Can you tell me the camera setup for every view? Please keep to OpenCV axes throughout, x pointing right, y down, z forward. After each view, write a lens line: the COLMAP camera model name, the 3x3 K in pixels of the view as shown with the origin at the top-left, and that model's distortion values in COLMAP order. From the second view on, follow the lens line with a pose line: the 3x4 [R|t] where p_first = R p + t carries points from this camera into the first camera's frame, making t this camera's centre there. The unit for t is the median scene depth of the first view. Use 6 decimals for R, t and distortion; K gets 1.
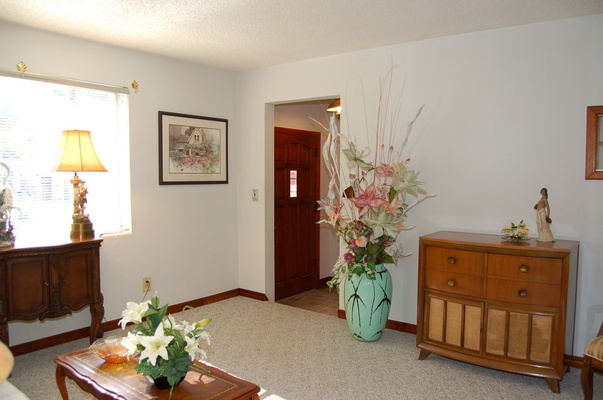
lens RADIAL K [[471.6, 0, 304.0], [0, 471.6, 210.5], [0, 0, 1]] dist [-0.087882, 0.010696]
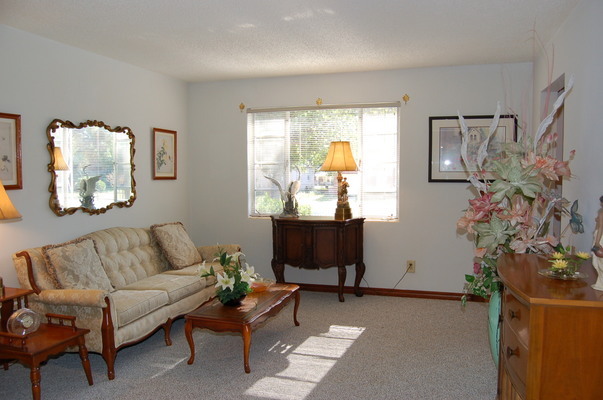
lens RADIAL K [[471.6, 0, 304.0], [0, 471.6, 210.5], [0, 0, 1]] dist [-0.087882, 0.010696]
pose [[0.335691, 0.067691, -0.939537, 0.793333], [-0.067628, 0.996573, 0.047637, -0.024280], [0.939541, 0.047548, 0.339119, 0.405801]]
